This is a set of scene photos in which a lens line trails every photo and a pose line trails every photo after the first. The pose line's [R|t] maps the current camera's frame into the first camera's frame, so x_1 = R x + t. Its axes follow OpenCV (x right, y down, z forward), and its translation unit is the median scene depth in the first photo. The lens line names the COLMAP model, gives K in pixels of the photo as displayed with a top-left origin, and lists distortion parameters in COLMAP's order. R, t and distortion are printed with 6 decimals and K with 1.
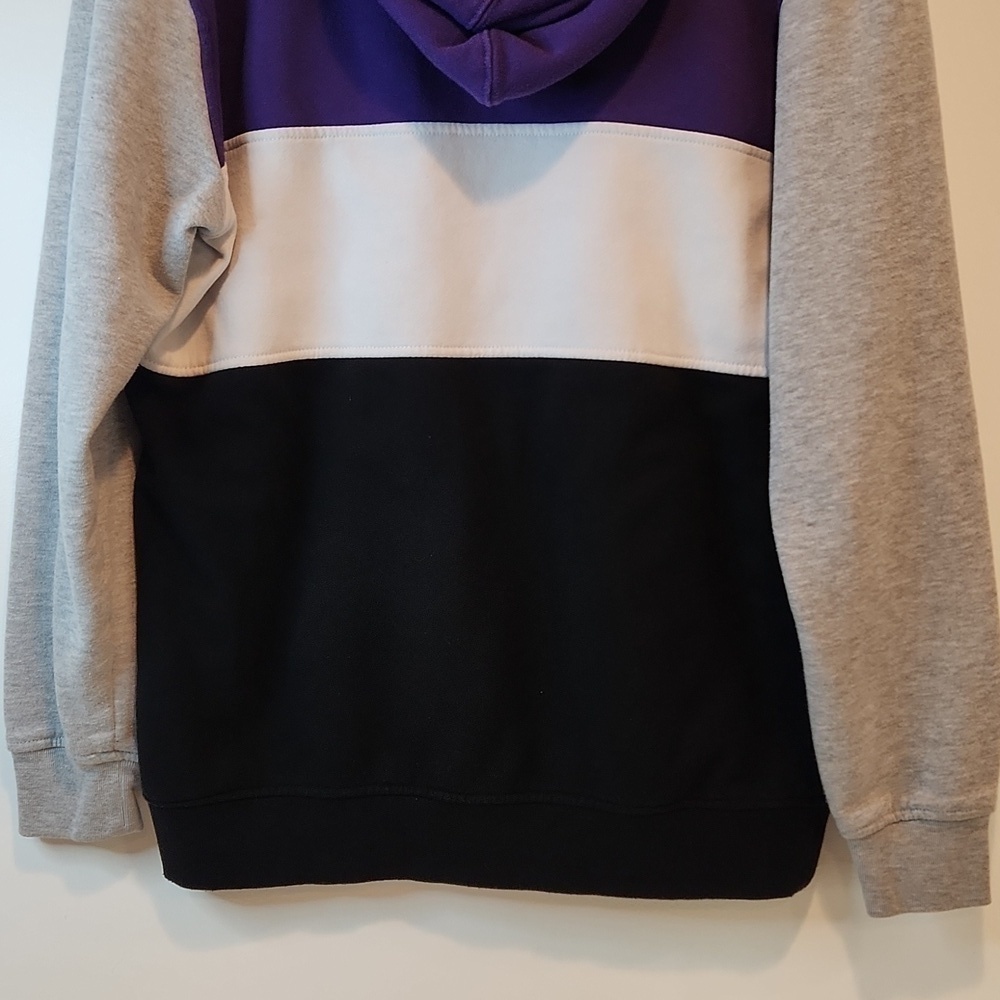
lens RADIAL K [[1475.9, 0, 505.5], [0, 1475.9, 499.3], [0, 0, 1]] dist [0.068603, 0.000000]
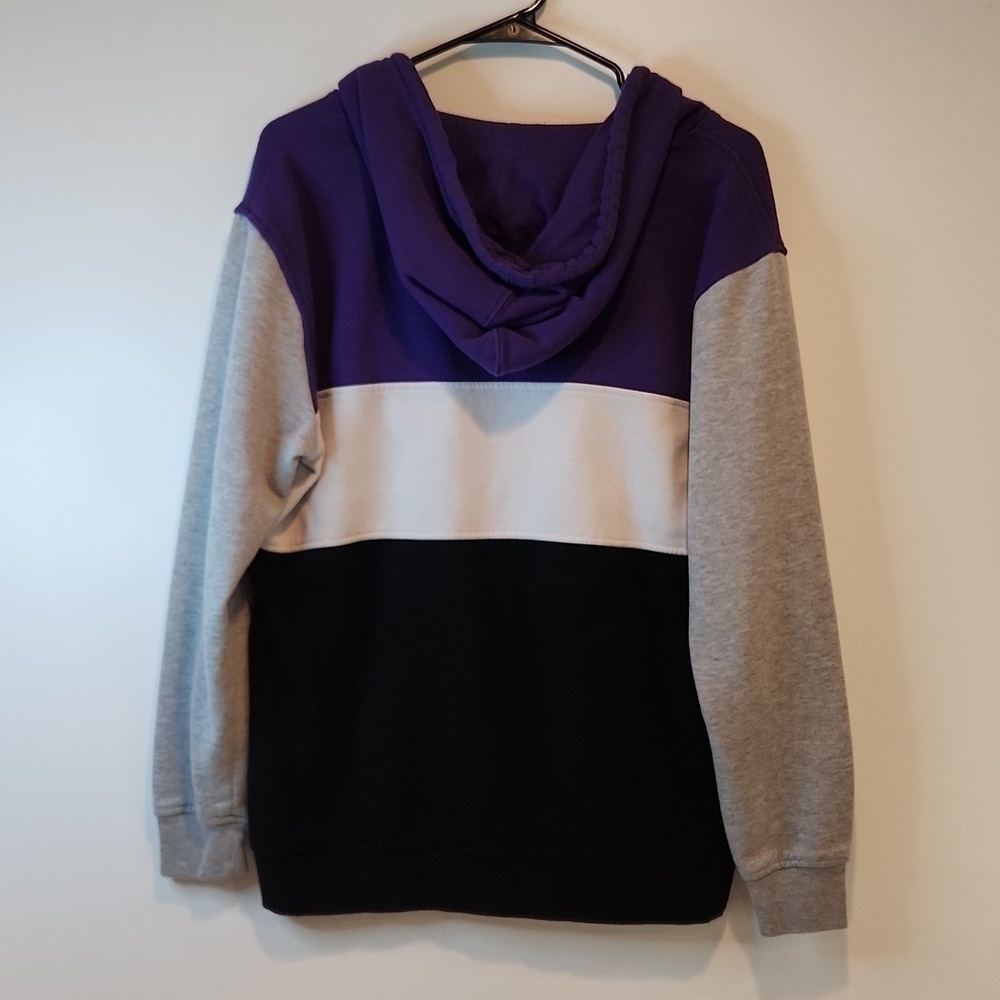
lens RADIAL K [[1475.9, 0, 505.6], [0, 1475.9, 501.2], [0, 0, 1]] dist [0.068603, 0.000000]
pose [[0.999980, 0.005071, -0.003652, 0.003273], [-0.005279, 0.998213, -0.059516, -0.049745], [0.003343, 0.059535, 0.998221, -0.454543]]
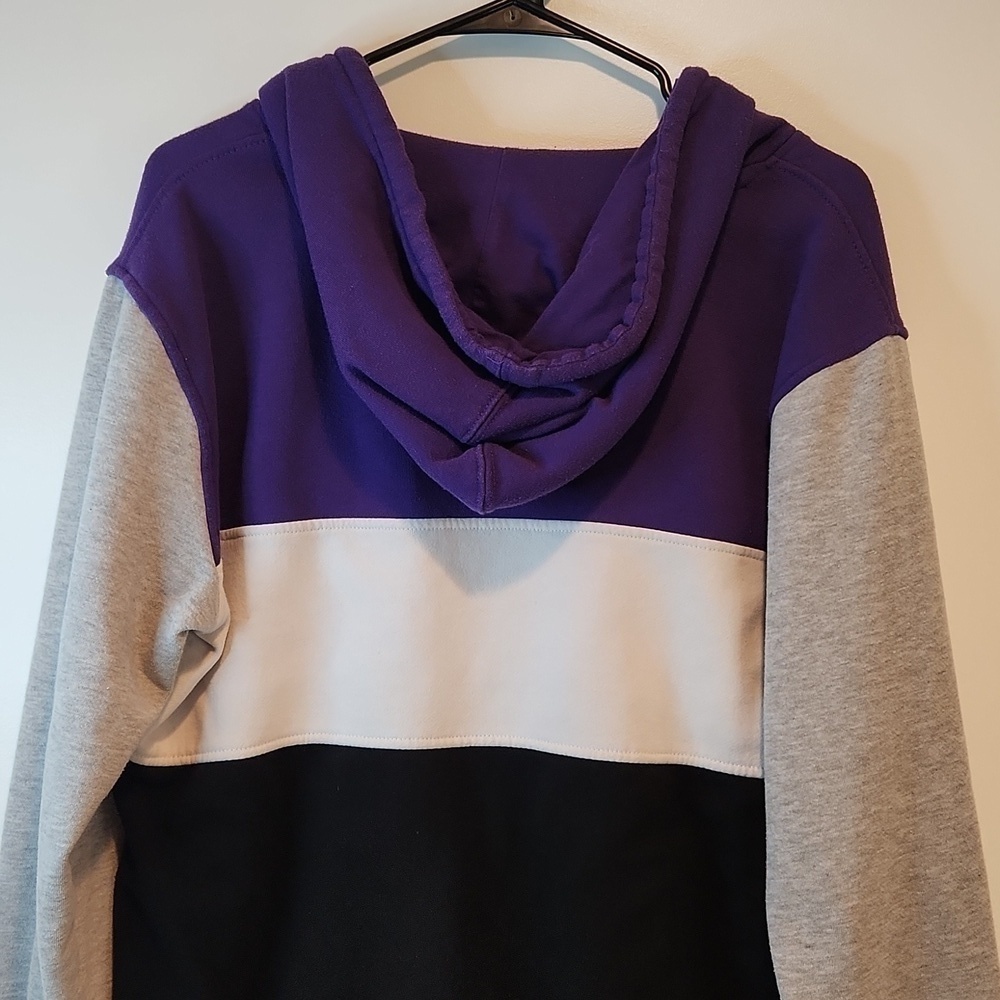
lens RADIAL K [[1475.9, 0, 492.5], [0, 1475.9, 497.2], [0, 0, 1]] dist [0.068603, 0.000000]
pose [[0.999627, 0.013733, -0.023618, 0.018809], [-0.016142, 0.994334, -0.105068, -0.164850], [0.022041, 0.105410, 0.994185, 0.000081]]
